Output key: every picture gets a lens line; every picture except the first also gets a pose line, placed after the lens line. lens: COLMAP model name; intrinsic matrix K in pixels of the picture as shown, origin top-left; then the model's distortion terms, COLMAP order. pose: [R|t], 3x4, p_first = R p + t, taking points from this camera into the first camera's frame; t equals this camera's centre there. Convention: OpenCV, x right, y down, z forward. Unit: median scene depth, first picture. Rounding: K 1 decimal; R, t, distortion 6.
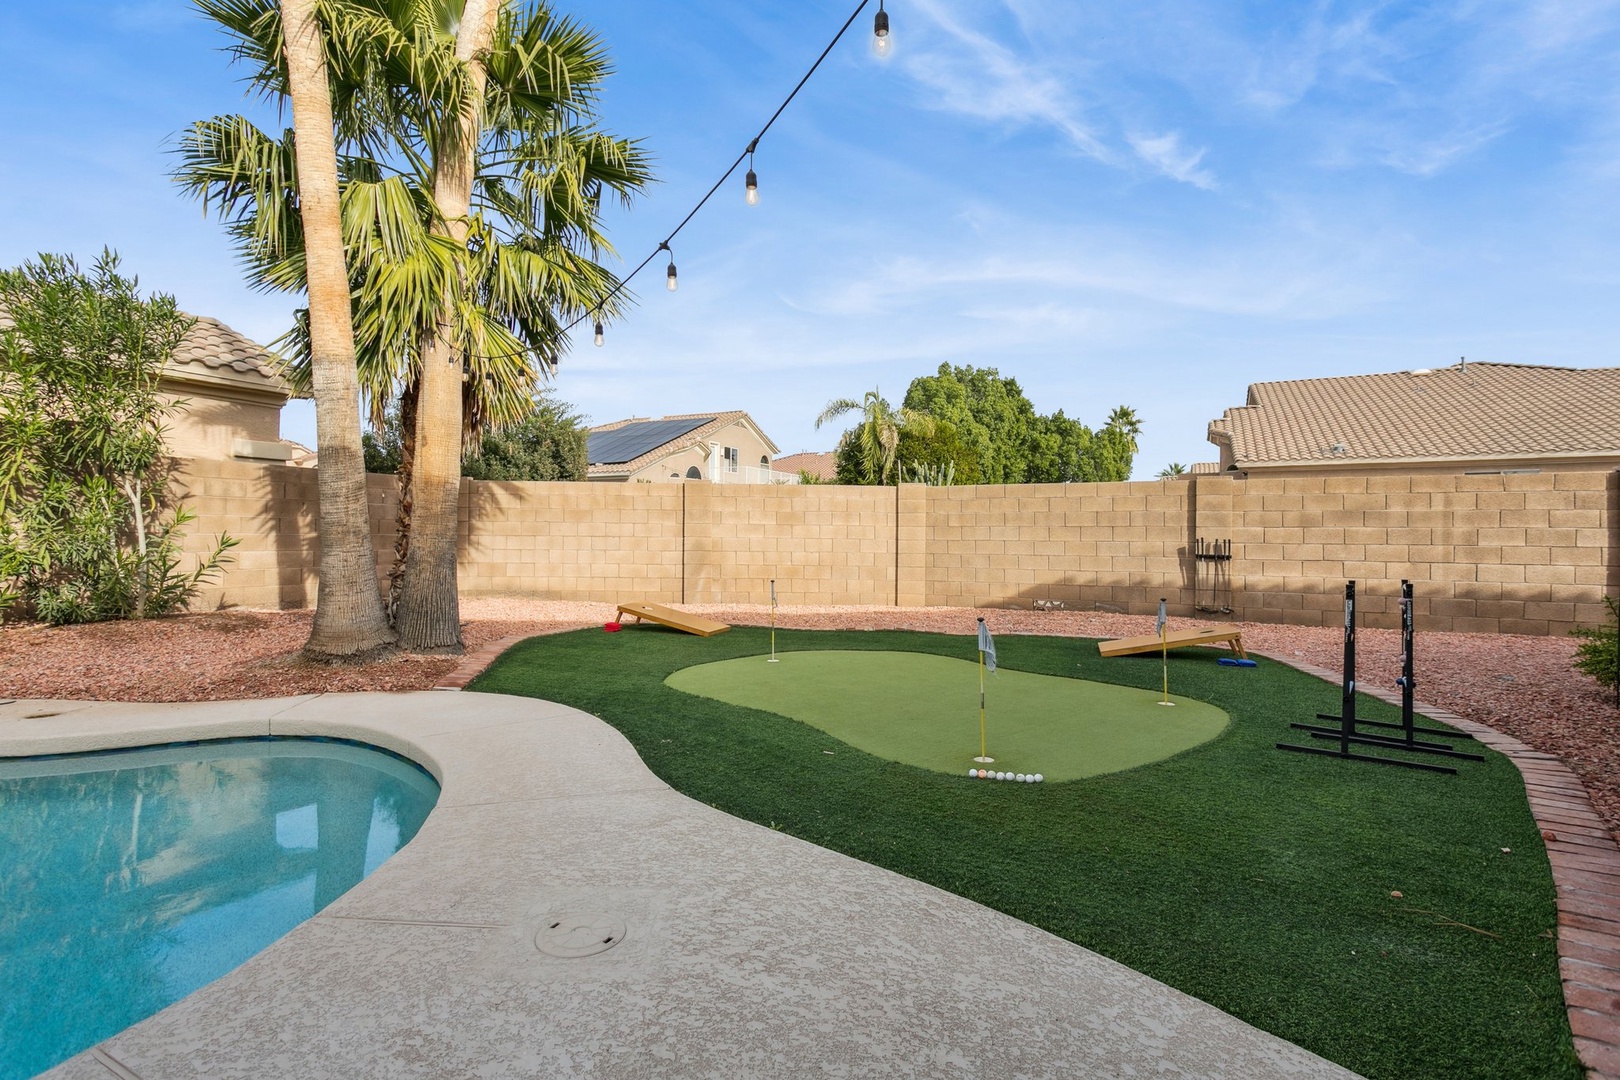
lens RADIAL K [[757.2, 0, 808.2], [0, 757.2, 534.5], [0, 0, 1]] dist [-0.012973, 0.003451]
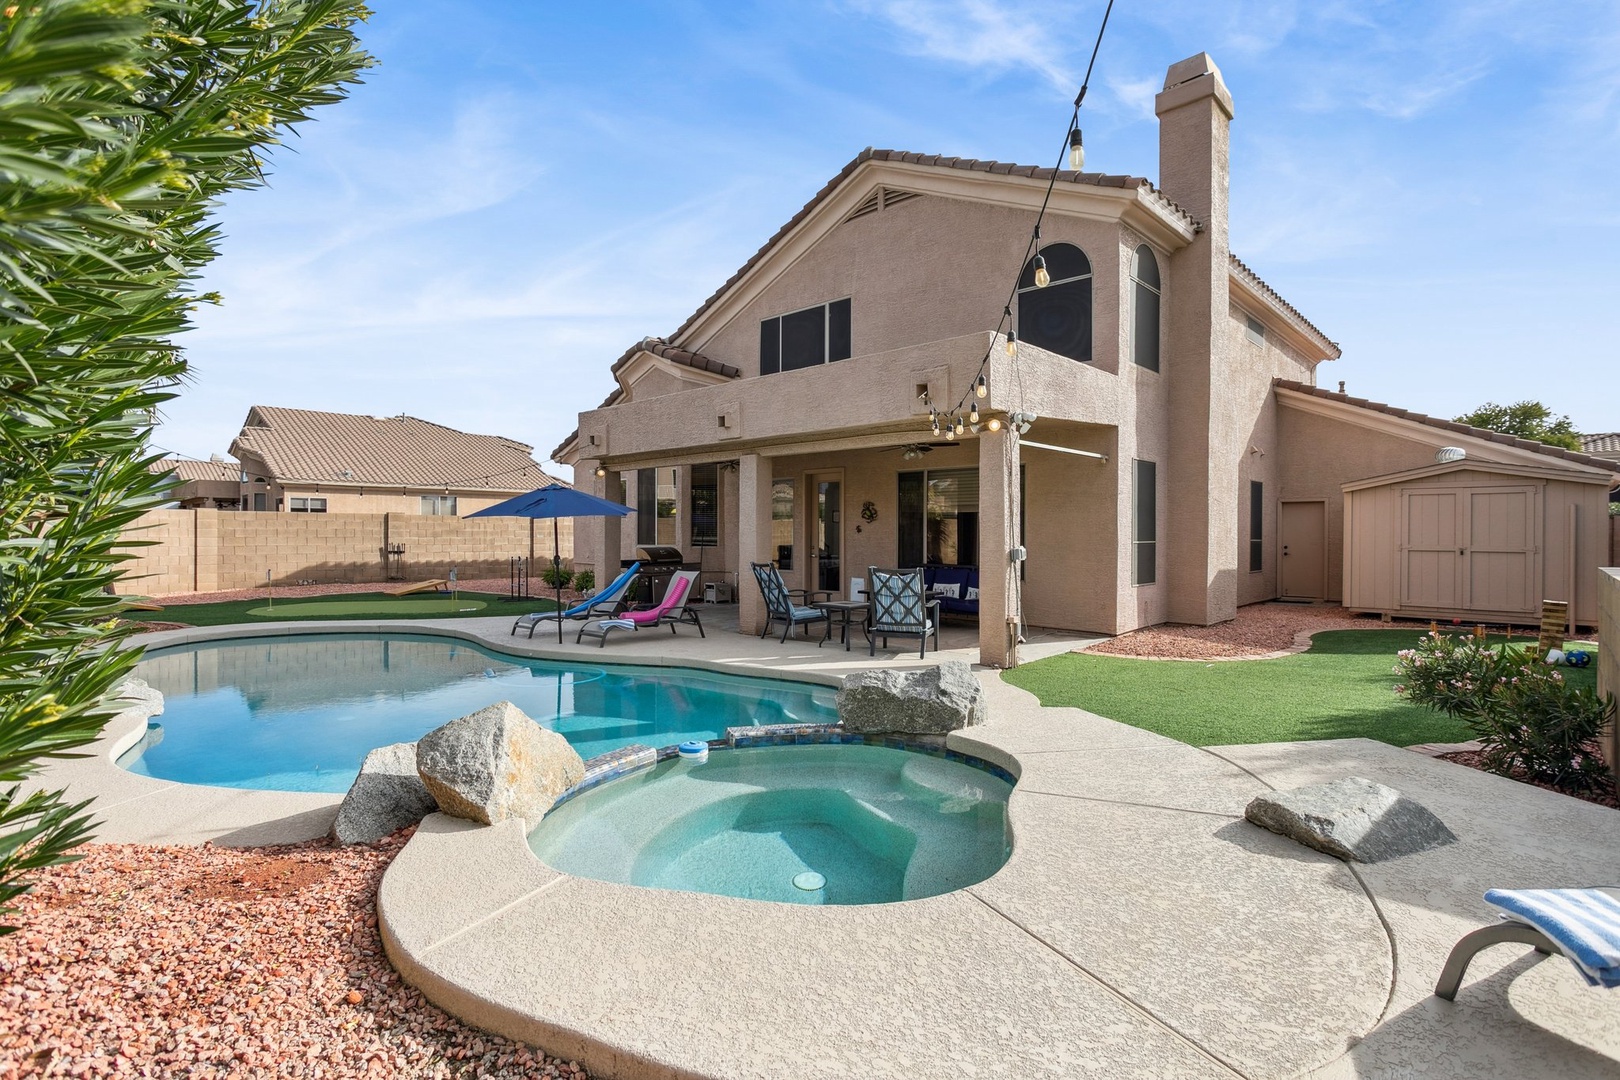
lens RADIAL K [[757.2, 0, 775.5], [0, 757.2, 533.2], [0, 0, 1]] dist [-0.012973, 0.003451]
pose [[0.327714, -0.004502, 0.944766, -0.918629], [-0.002513, 0.999981, 0.005636, -0.030559], [-0.944774, -0.004221, 0.327697, -0.556361]]
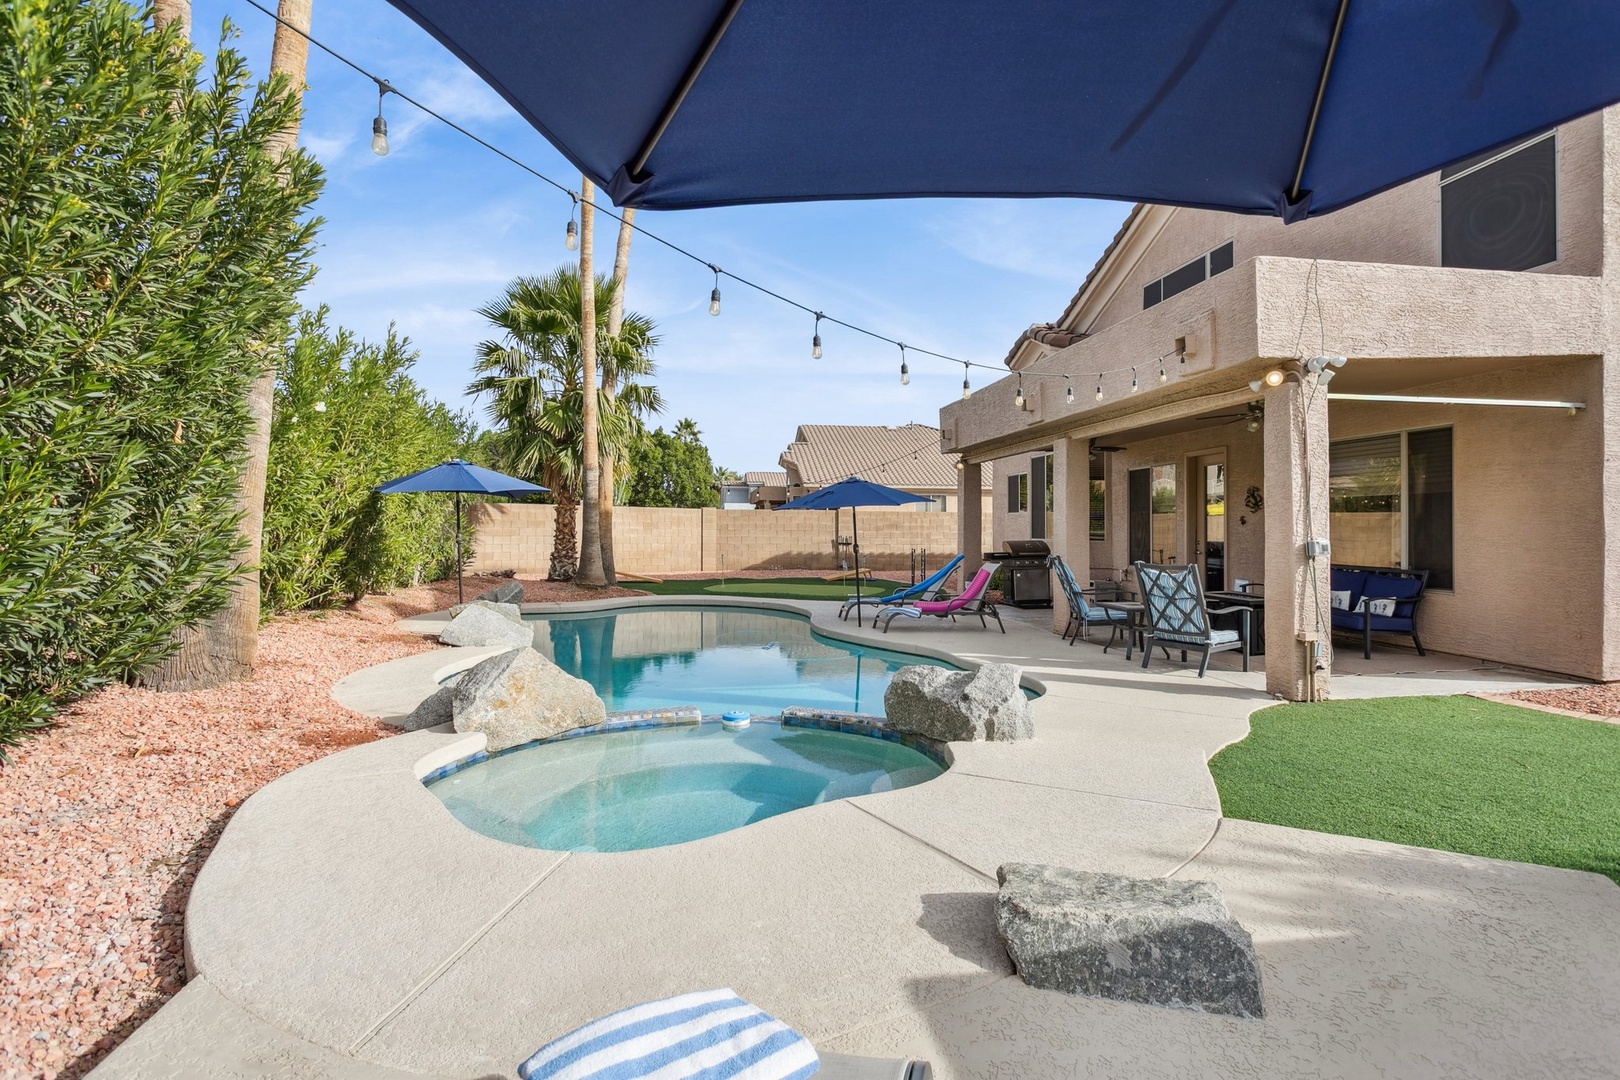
lens RADIAL K [[757.2, 0, 815.1], [0, 757.2, 509.1], [0, 0, 1]] dist [-0.012973, 0.003451]
pose [[0.824522, 0.014176, 0.565653, -0.756454], [-0.002073, 0.999755, -0.022033, -0.022340], [-0.565827, 0.016994, 0.824349, -0.771574]]
